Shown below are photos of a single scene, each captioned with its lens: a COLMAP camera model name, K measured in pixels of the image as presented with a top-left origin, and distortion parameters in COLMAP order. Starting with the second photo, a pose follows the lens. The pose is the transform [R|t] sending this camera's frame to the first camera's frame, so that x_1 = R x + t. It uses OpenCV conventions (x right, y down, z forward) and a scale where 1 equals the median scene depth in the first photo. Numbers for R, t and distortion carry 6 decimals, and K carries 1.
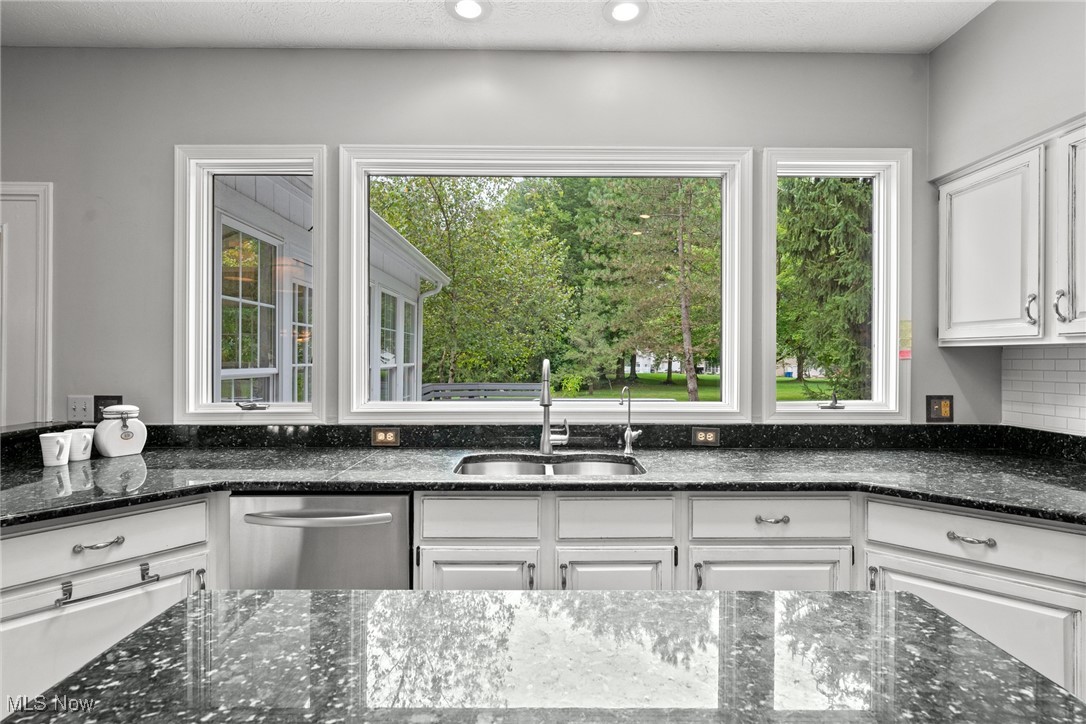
lens RADIAL K [[516.1, 0, 541.9], [0, 516.1, 357.2], [0, 0, 1]] dist [-0.001090, -0.000344]
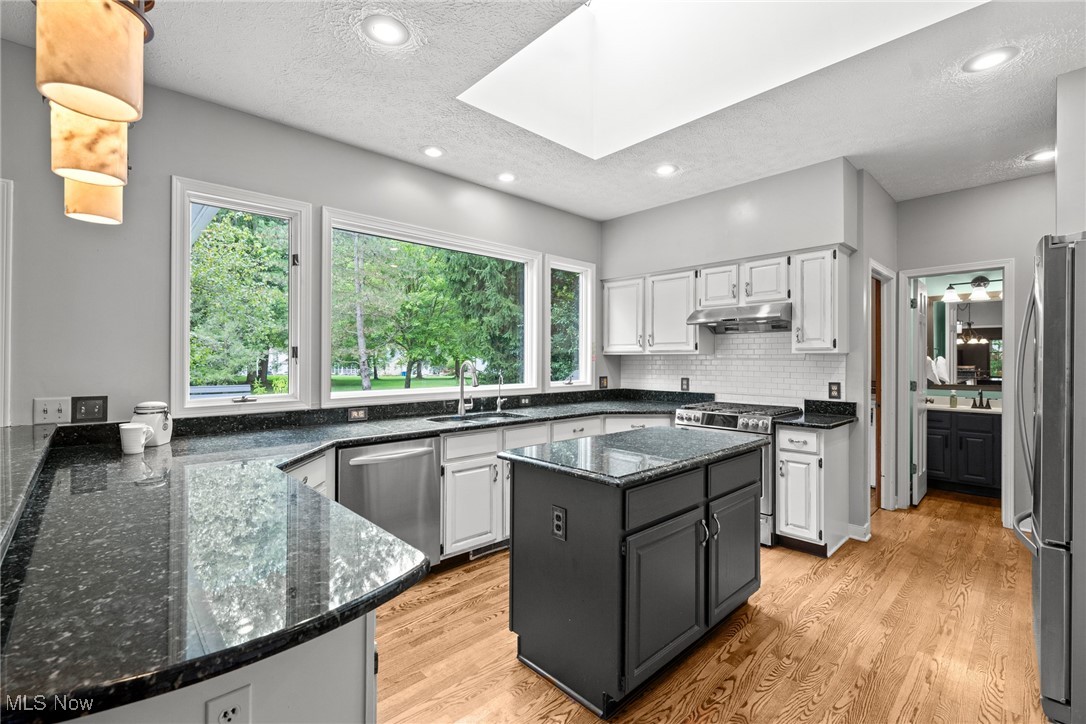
lens RADIAL K [[476.8, 0, 543.3], [0, 476.8, 360.0], [0, 0, 1]] dist [0.001599, -0.000168]
pose [[0.734253, -0.001402, 0.678875, -0.831400], [-0.000464, 0.999997, 0.002567, -0.002496], [-0.678876, -0.002200, 0.734249, -0.340735]]
